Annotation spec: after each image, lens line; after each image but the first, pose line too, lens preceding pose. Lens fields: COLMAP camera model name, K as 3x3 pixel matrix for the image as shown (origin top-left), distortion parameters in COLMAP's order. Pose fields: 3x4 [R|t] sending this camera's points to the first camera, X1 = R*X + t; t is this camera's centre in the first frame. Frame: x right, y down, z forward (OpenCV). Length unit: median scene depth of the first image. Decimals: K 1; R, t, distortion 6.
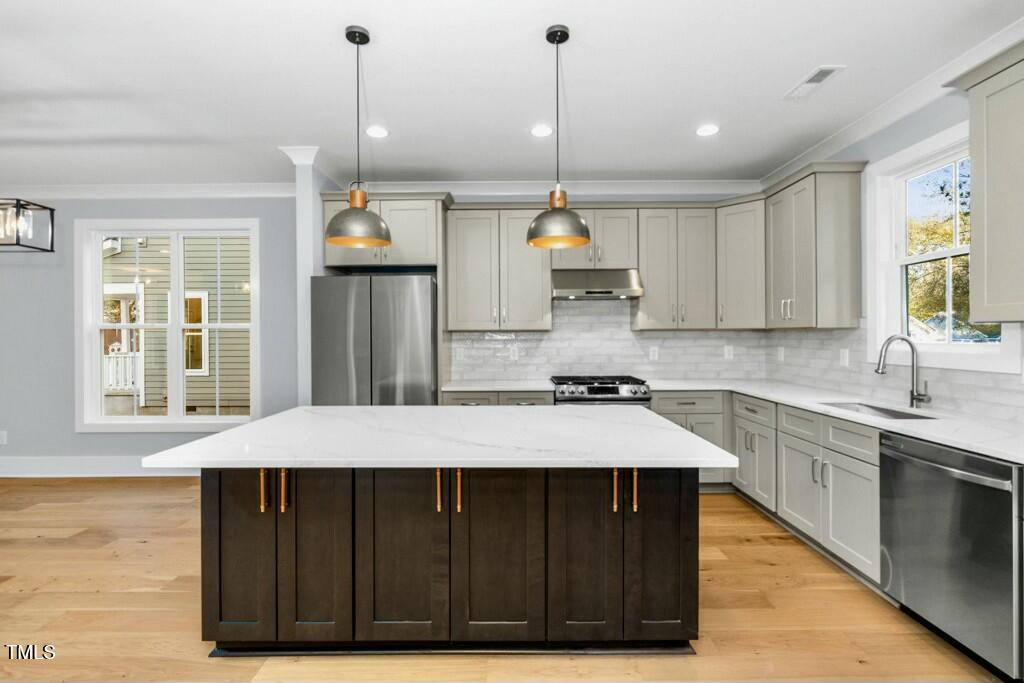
lens RADIAL K [[473.3, 0, 507.5], [0, 473.3, 340.9], [0, 0, 1]] dist [0.001137, -0.000499]
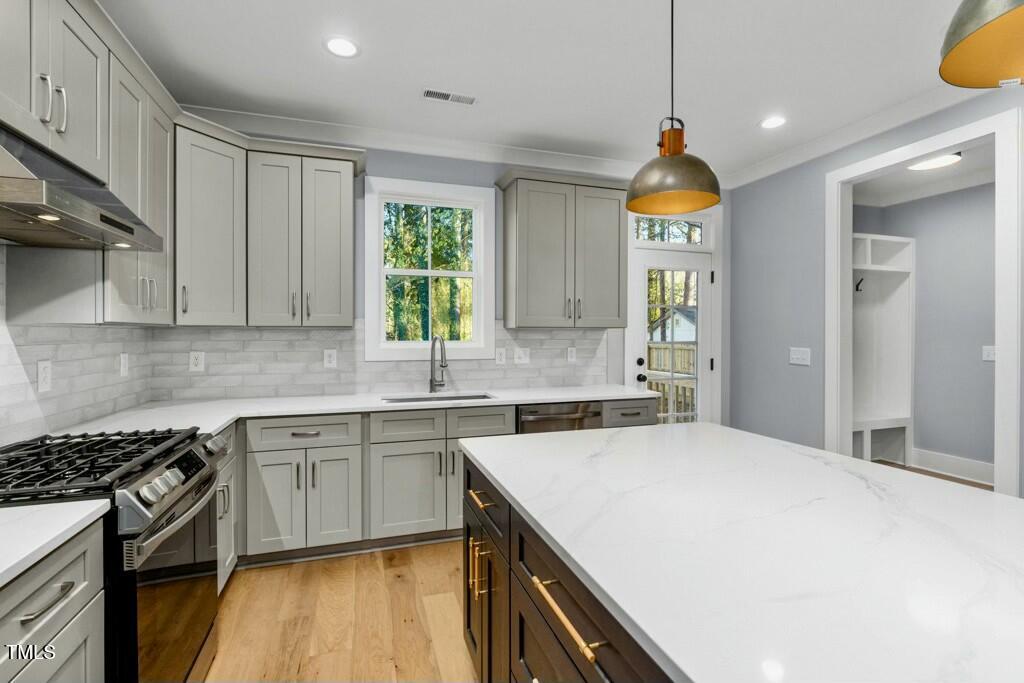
lens RADIAL K [[473.3, 0, 508.8], [0, 473.3, 335.4], [0, 0, 1]] dist [0.001137, -0.000499]
pose [[-0.317201, -0.007291, 0.948330, -0.339359], [0.008042, 0.999914, 0.010377, -0.019786], [-0.948324, 0.010918, -0.317115, 1.017048]]
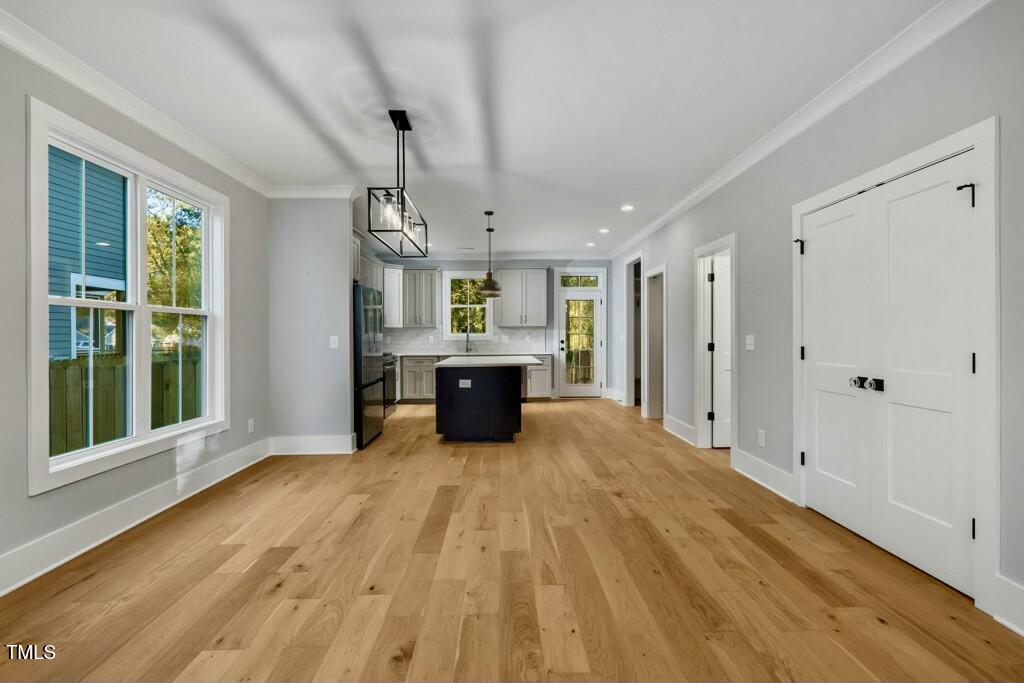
lens RADIAL K [[473.3, 0, 507.5], [0, 473.3, 337.2], [0, 0, 1]] dist [0.001137, -0.000499]
pose [[-0.011024, -0.002986, 0.999935, -2.030986], [0.013864, 0.999899, 0.003138, 0.023687], [-0.999843, 0.013898, -0.010981, 0.638801]]
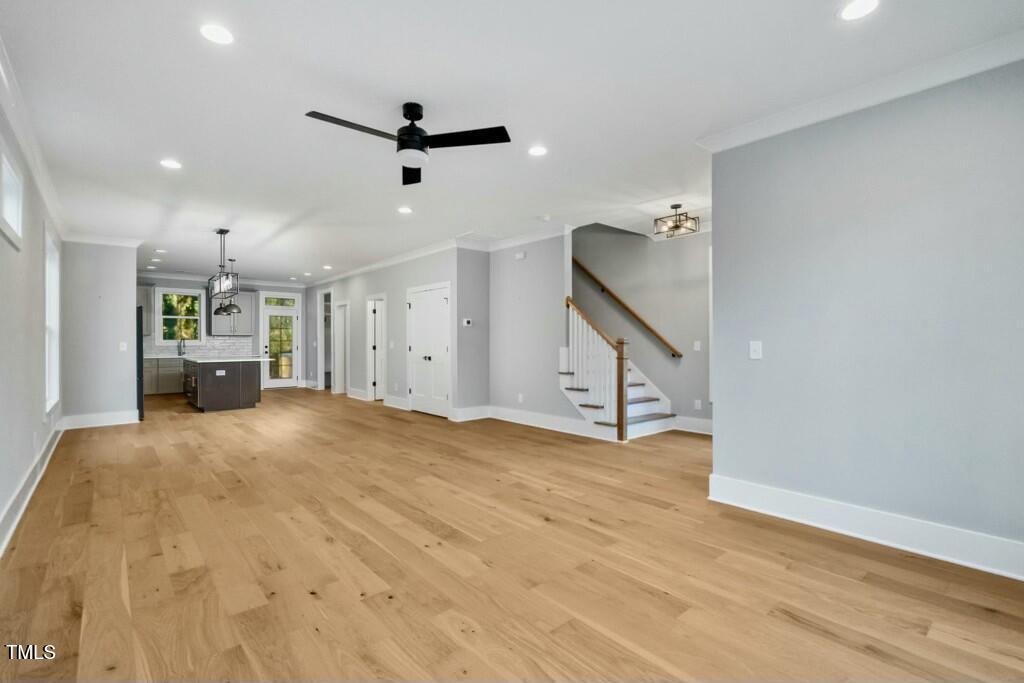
lens RADIAL K [[473.3, 0, 515.9], [0, 473.3, 340.0], [0, 0, 1]] dist [0.001137, -0.000499]
pose [[-0.655899, 0.004425, 0.754836, -3.334467], [0.010321, 0.999942, 0.003107, 0.020243], [-0.754778, 0.009829, -0.655907, 1.242654]]
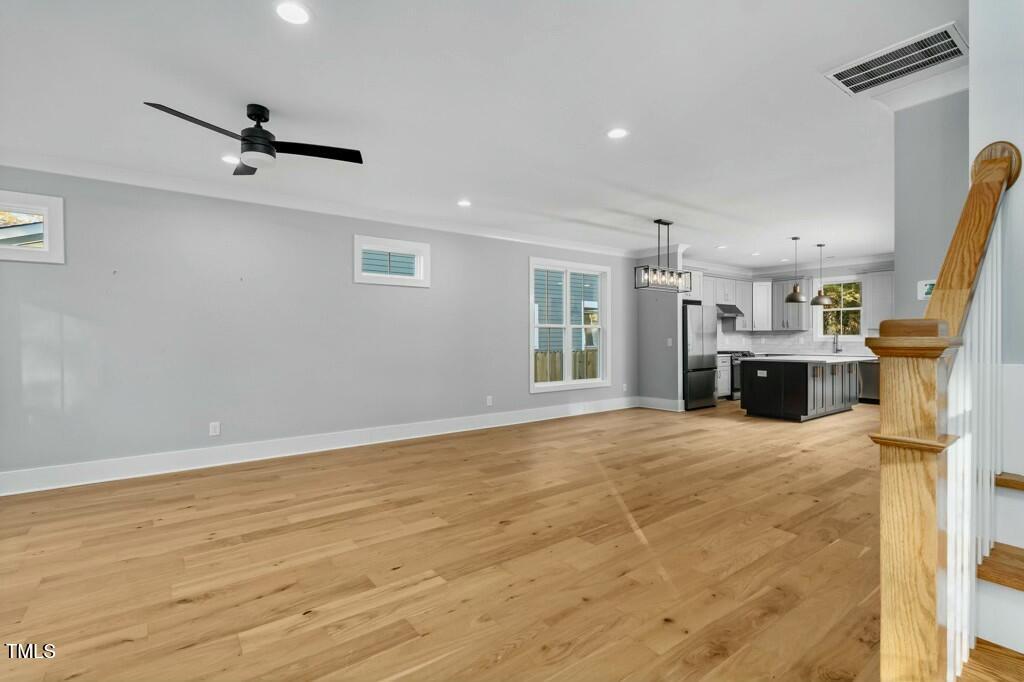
lens RADIAL K [[473.3, 0, 512.4], [0, 473.3, 340.4], [0, 0, 1]] dist [0.001137, -0.000499]
pose [[0.805292, -0.005213, 0.592855, -2.631039], [0.010238, 0.999935, -0.005113, 0.032173], [-0.592790, 0.010187, 0.805293, -0.327085]]
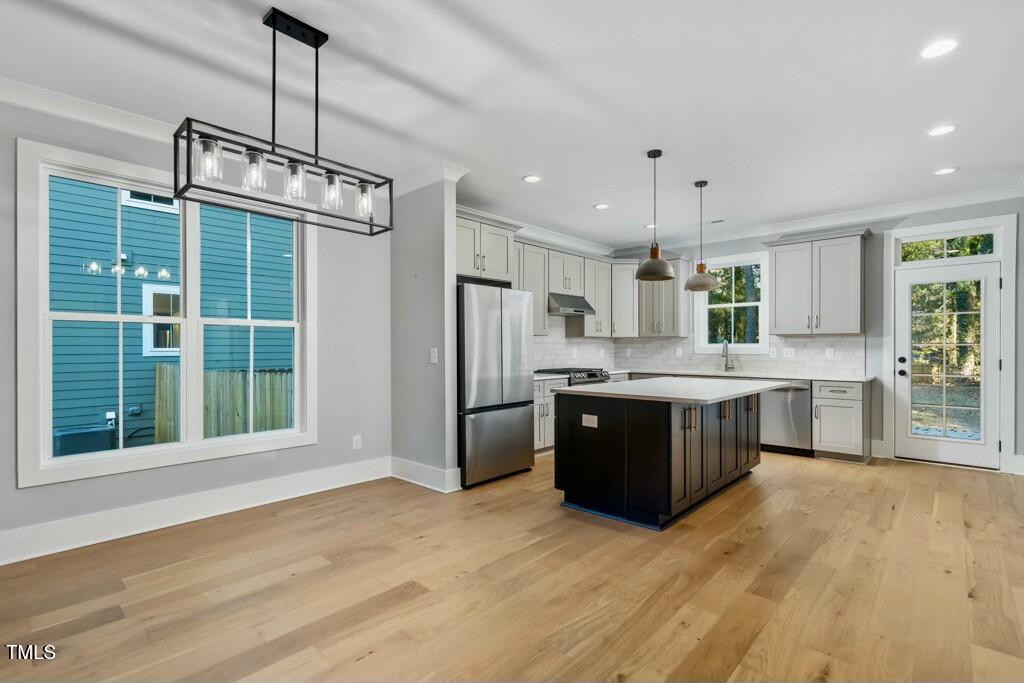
lens RADIAL K [[473.3, 0, 514.1], [0, 473.3, 348.6], [0, 0, 1]] dist [0.001137, -0.000499]
pose [[0.686007, -0.001354, 0.727594, -1.282529], [0.008952, 0.999938, -0.006580, 0.027987], [-0.727540, 0.011027, 0.685977, 0.147257]]
